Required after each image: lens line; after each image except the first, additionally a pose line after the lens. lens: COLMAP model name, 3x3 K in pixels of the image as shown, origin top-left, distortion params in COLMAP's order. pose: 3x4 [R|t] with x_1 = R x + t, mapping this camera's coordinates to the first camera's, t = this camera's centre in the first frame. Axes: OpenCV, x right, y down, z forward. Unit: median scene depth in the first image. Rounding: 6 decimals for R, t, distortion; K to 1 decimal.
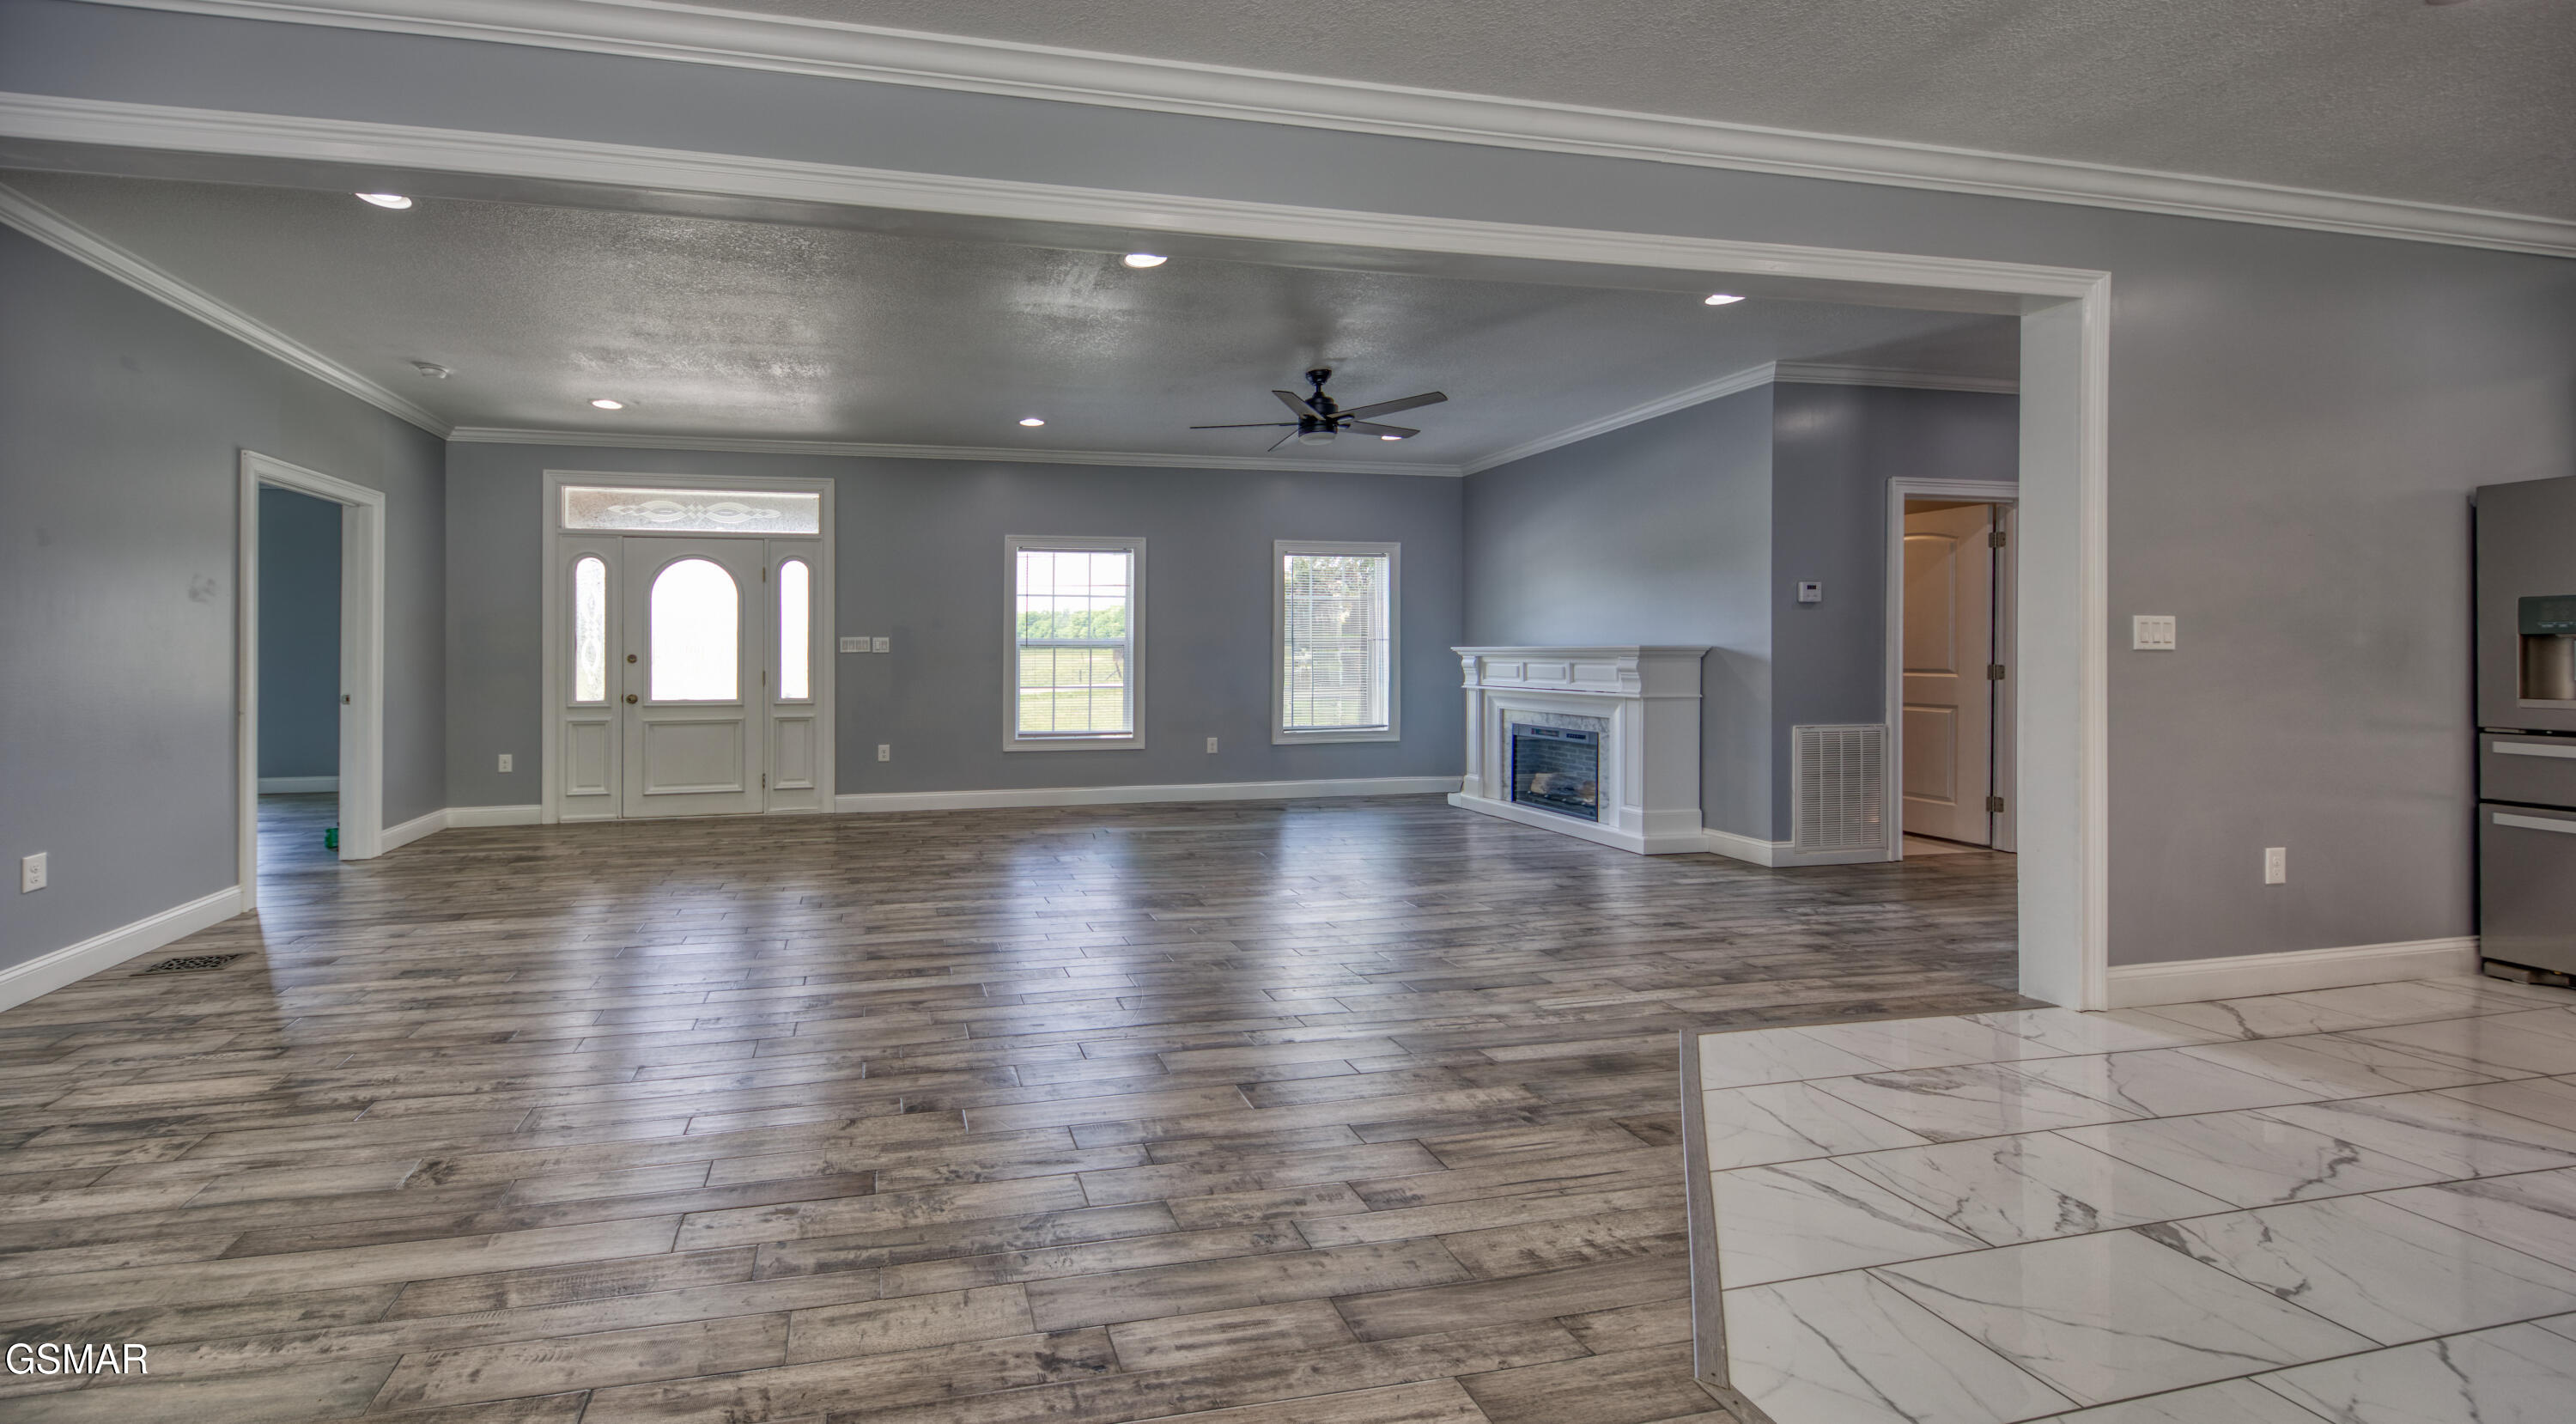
lens RADIAL K [[822.6, 0, 996.1], [0, 822.6, 662.1], [0, 0, 1]] dist [0.001532, -0.000798]
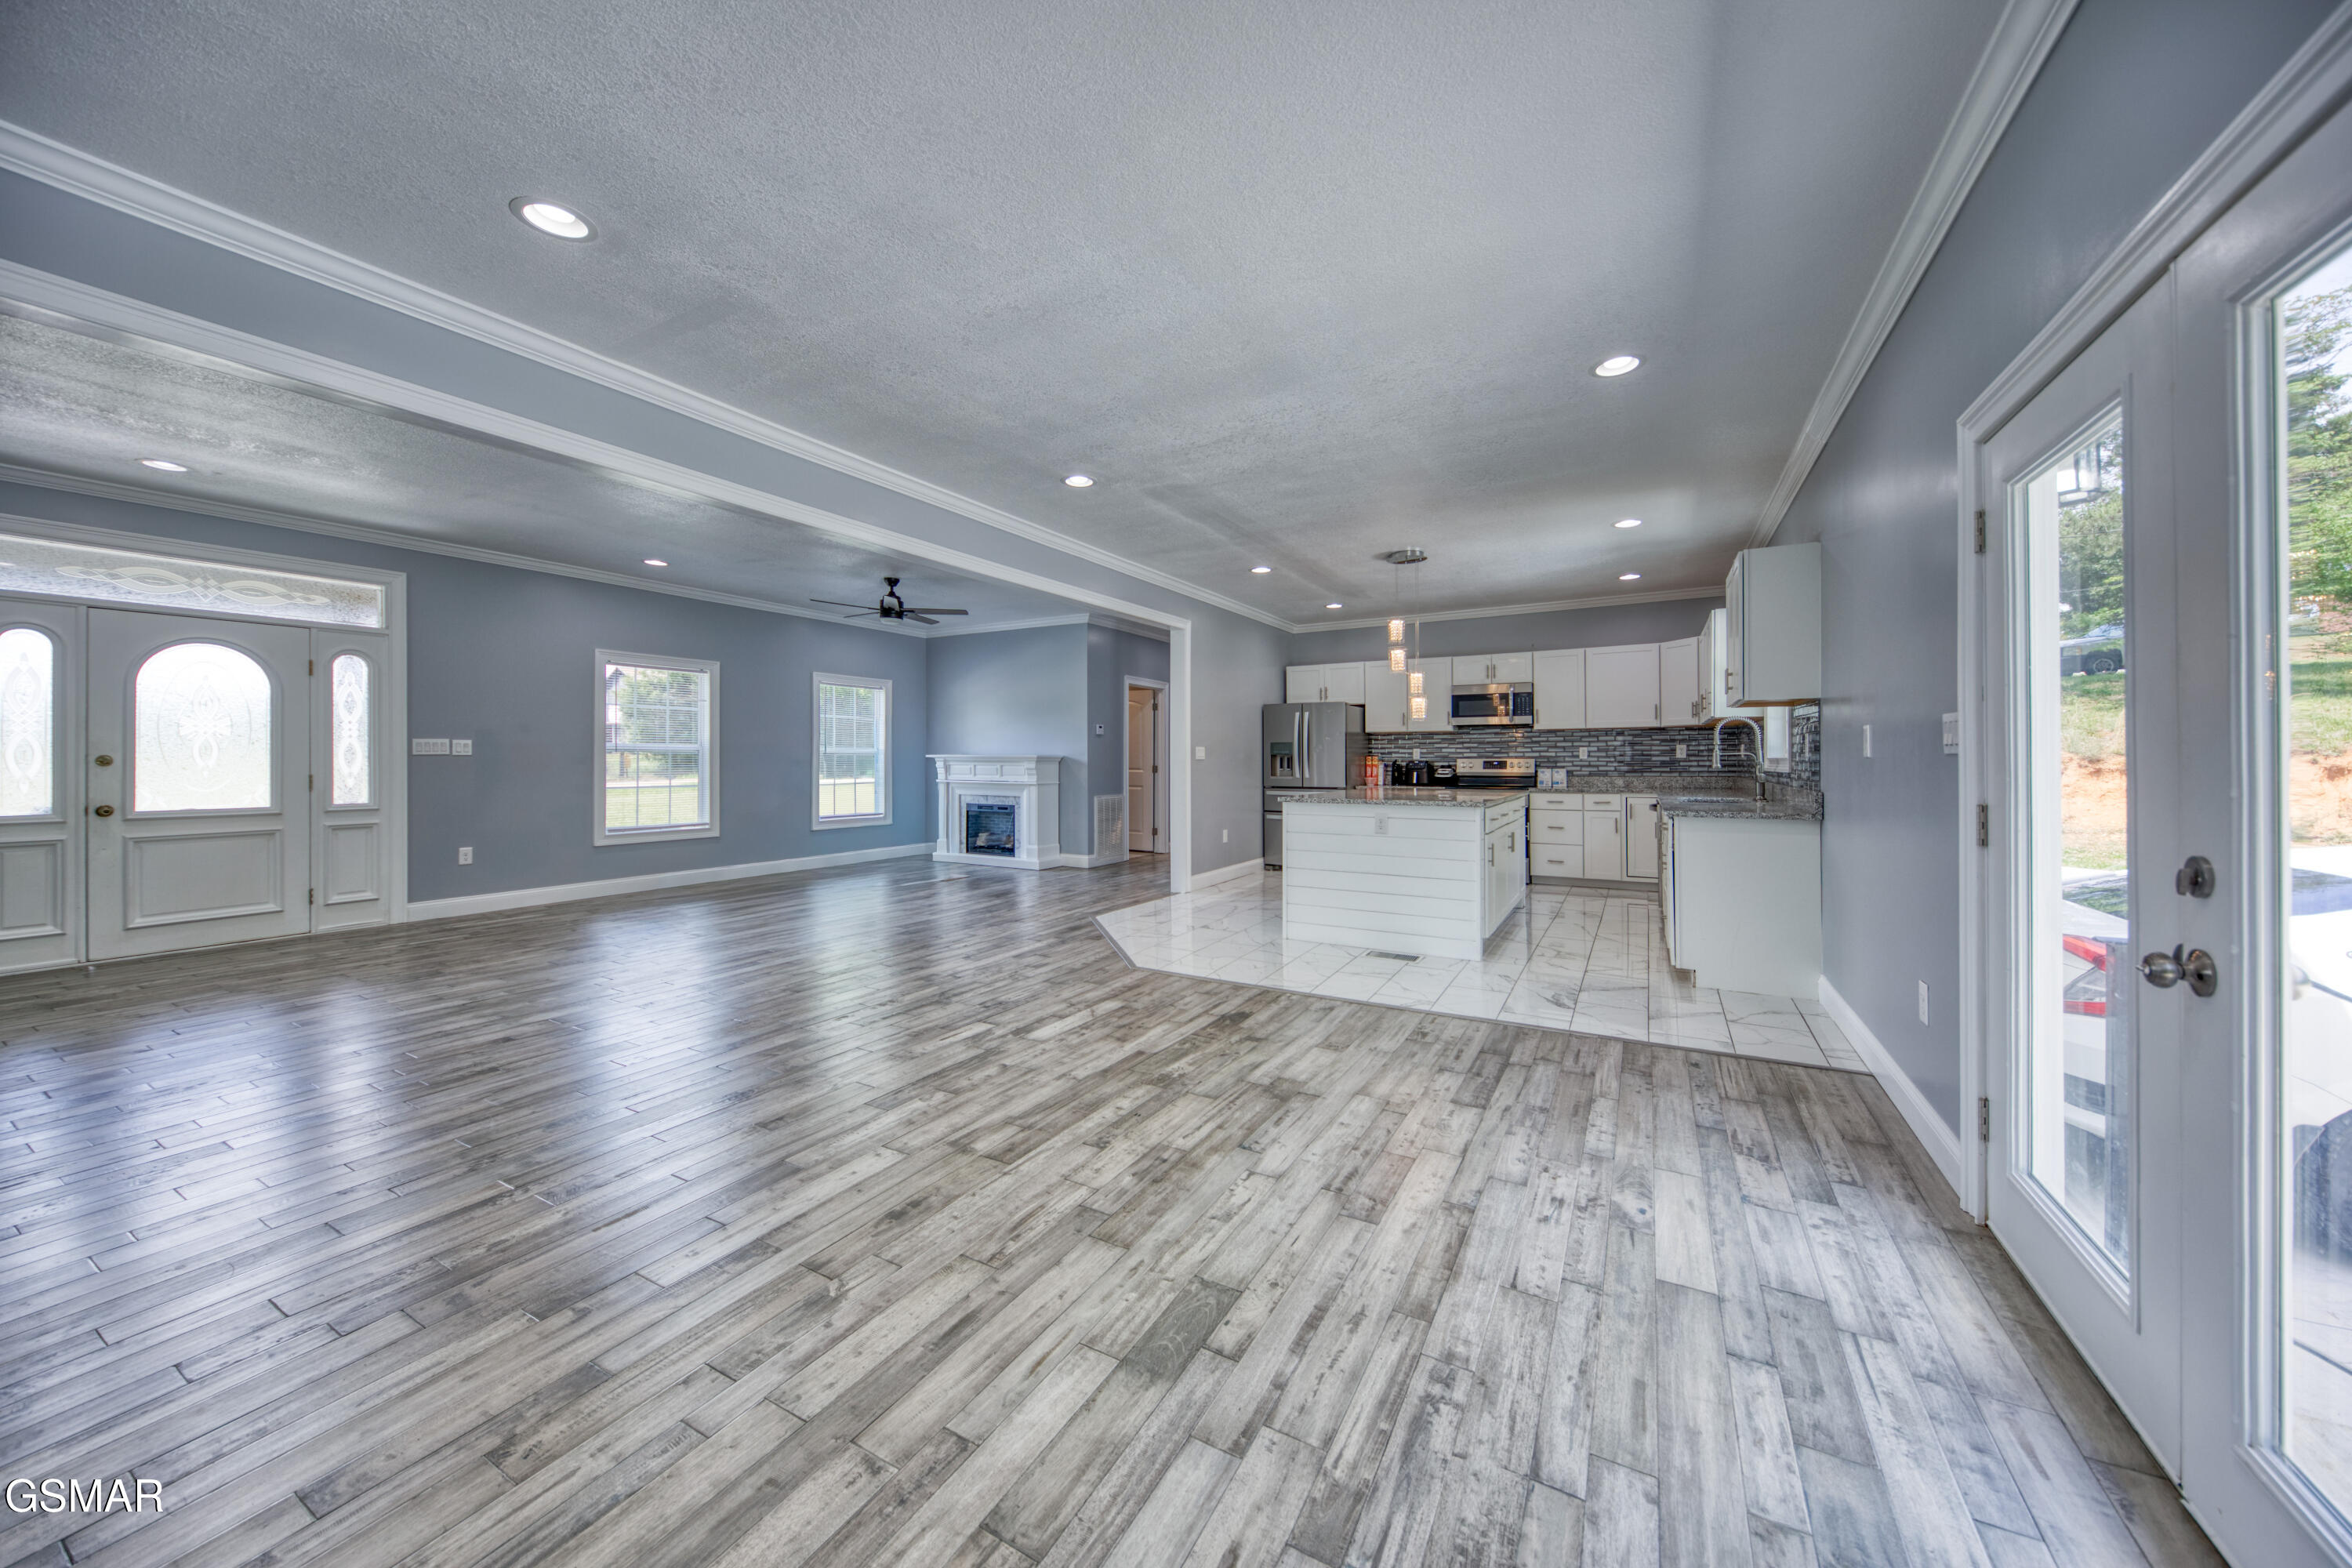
lens RADIAL K [[835.6, 0, 1166.4], [0, 835.6, 776.5], [0, 0, 1]] dist [0.010355, -0.001352]
pose [[0.604297, -0.011332, 0.796678, -0.497570], [0.001911, 0.999917, 0.012774, 0.003310], [-0.796757, -0.006197, 0.604268, -0.334471]]
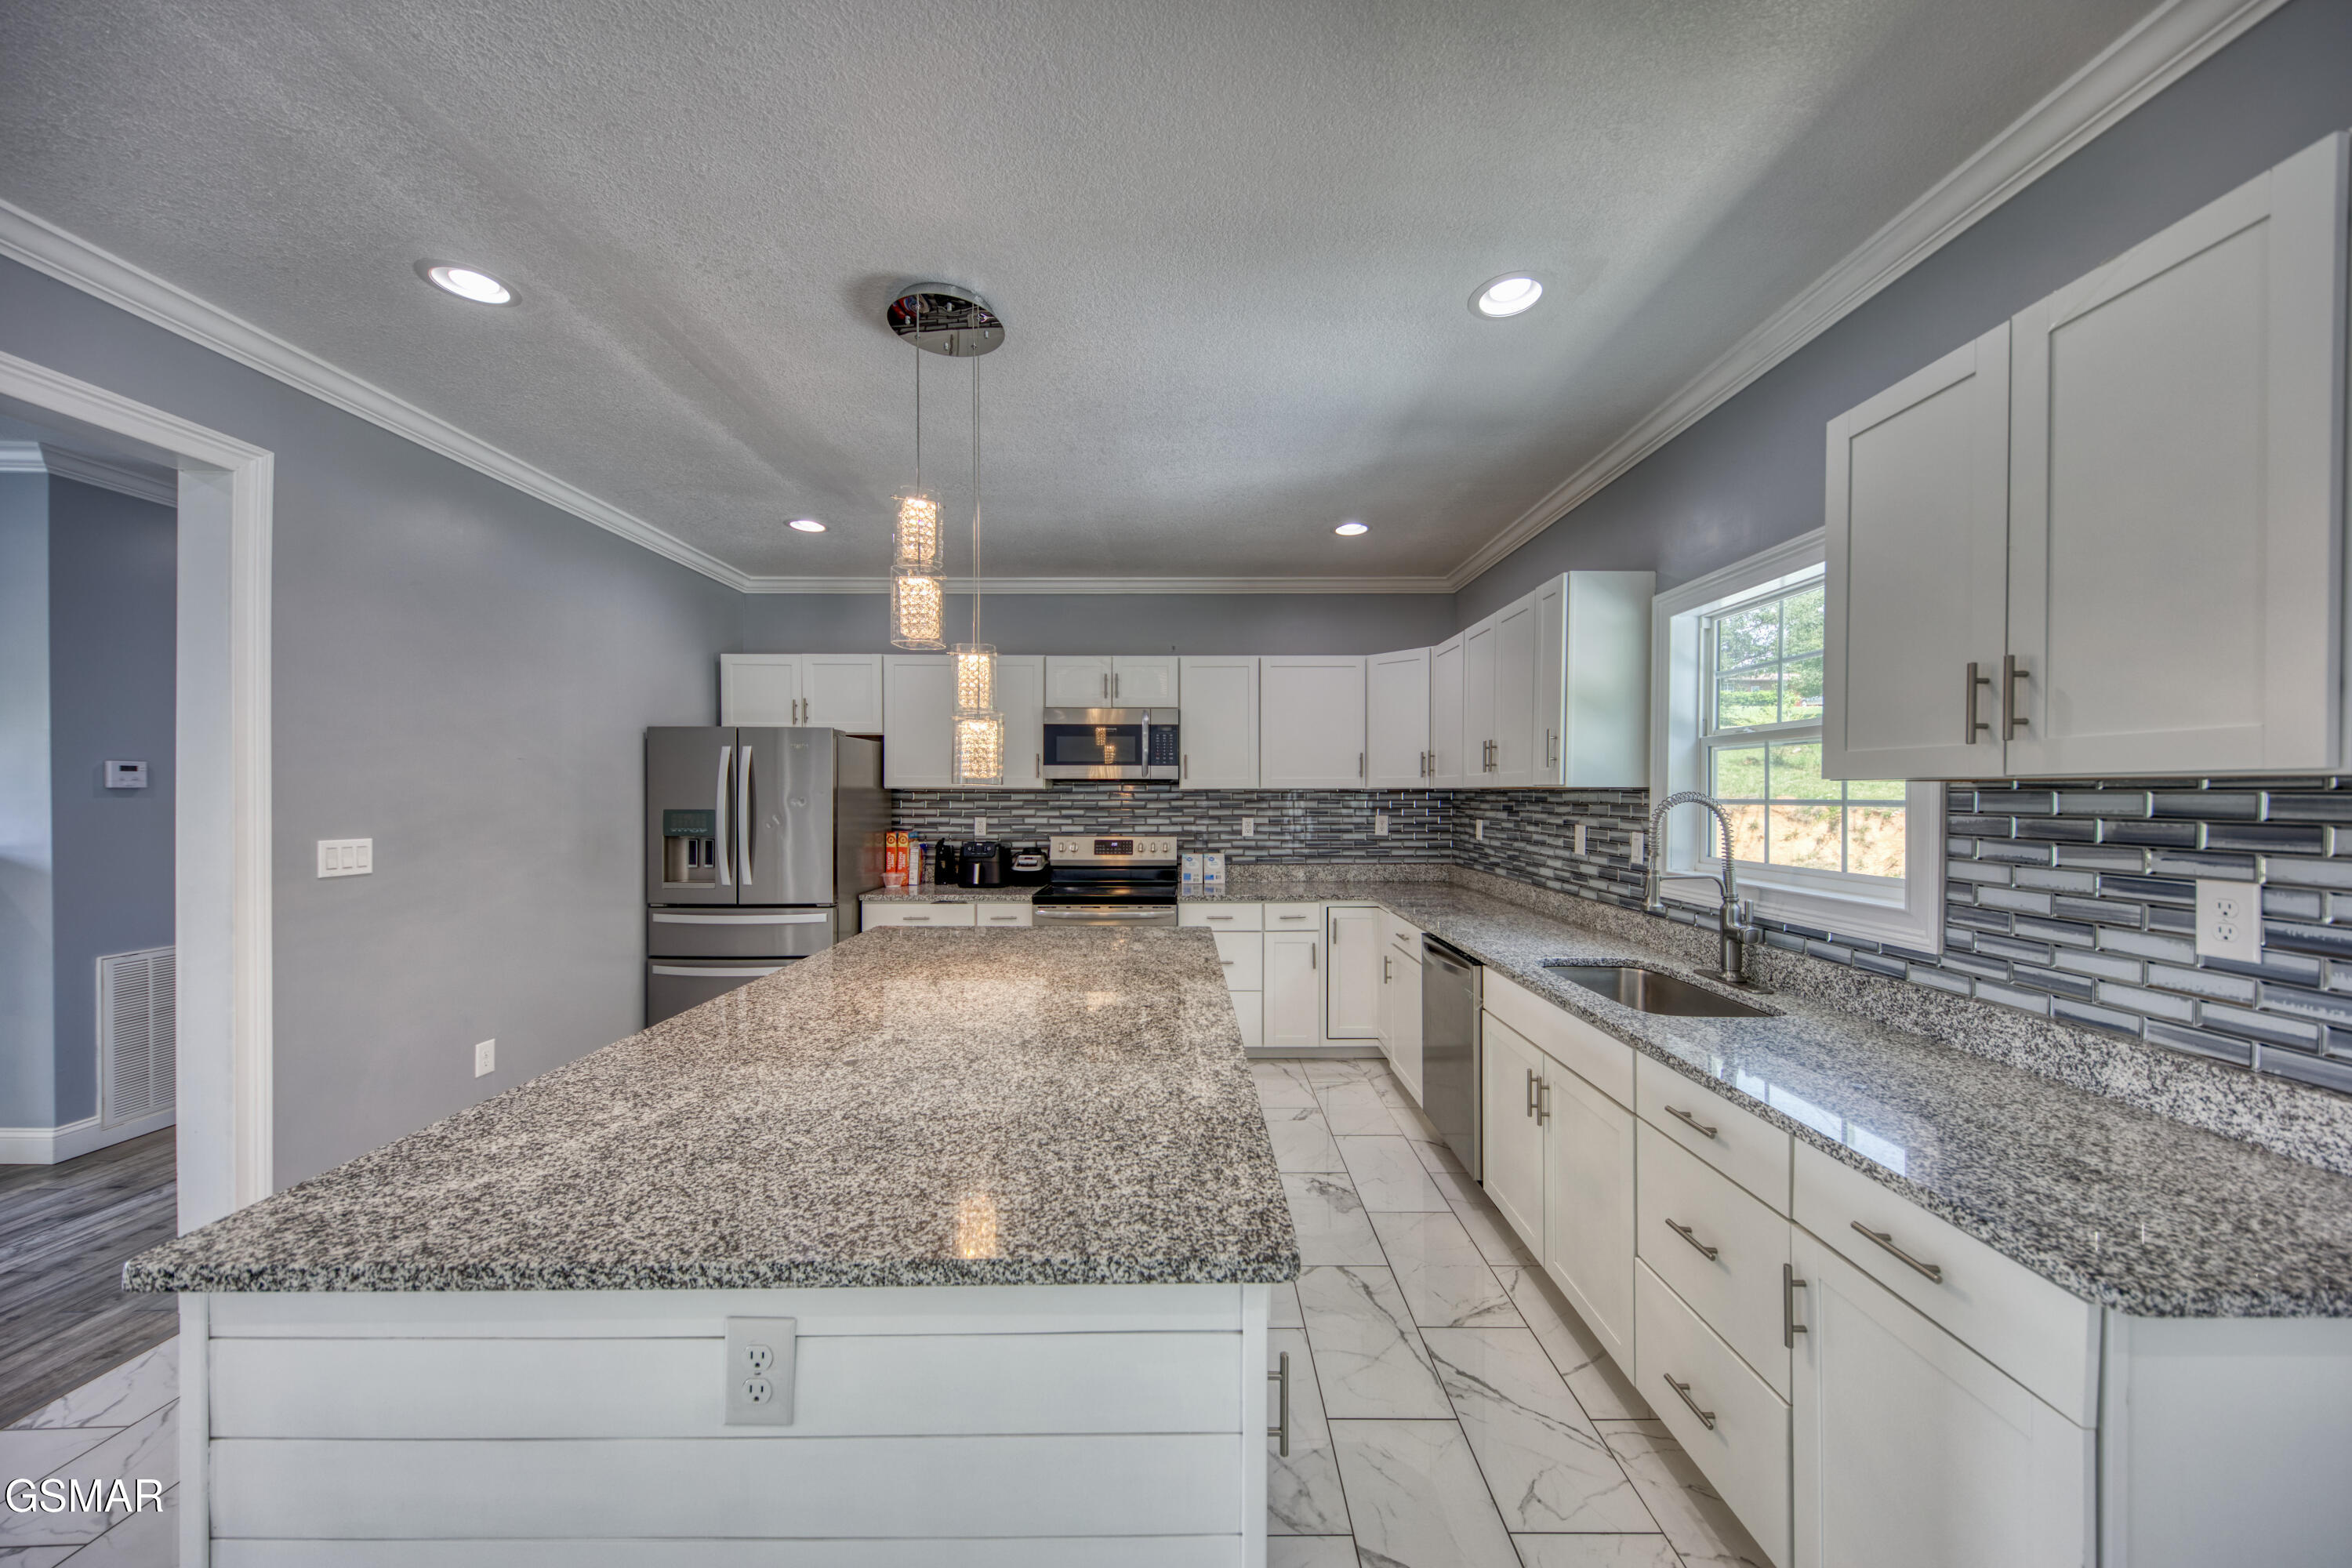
lens RADIAL K [[835.6, 0, 1198.8], [0, 835.6, 789.4], [0, 0, 1]] dist [0.010355, -0.001352]
pose [[0.115687, 0.008534, 0.993249, 0.309961], [0.000831, 0.999962, -0.008689, -0.057873], [-0.993285, 0.001831, 0.115675, -0.046577]]
